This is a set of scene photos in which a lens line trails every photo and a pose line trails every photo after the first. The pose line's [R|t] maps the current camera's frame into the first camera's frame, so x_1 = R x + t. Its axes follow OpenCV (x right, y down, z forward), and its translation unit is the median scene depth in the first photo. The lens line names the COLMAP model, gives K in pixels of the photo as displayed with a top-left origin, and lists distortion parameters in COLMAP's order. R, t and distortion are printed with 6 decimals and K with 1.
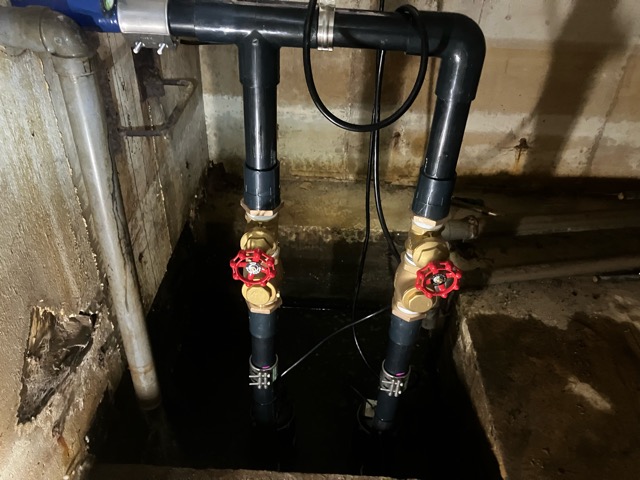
lens RADIAL K [[521.9, 0, 320.0], [0, 521.9, 240.0], [0, 0, 1]] dist [-0.025125, -0.003272]
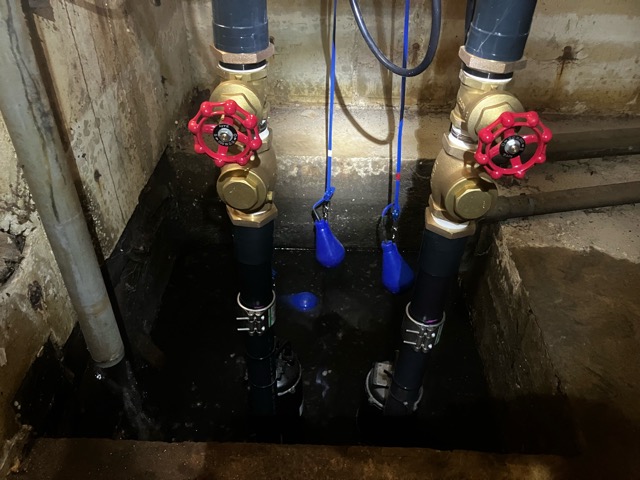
lens RADIAL K [[521.9, 0, 320.0], [0, 521.9, 240.0], [0, 0, 1]] dist [-0.025125, -0.003272]
pose [[0.999686, -0.022858, -0.010231, -0.005352], [0.023202, 0.999121, 0.034924, 0.092433], [0.009424, -0.035150, 0.999338, 0.190986]]
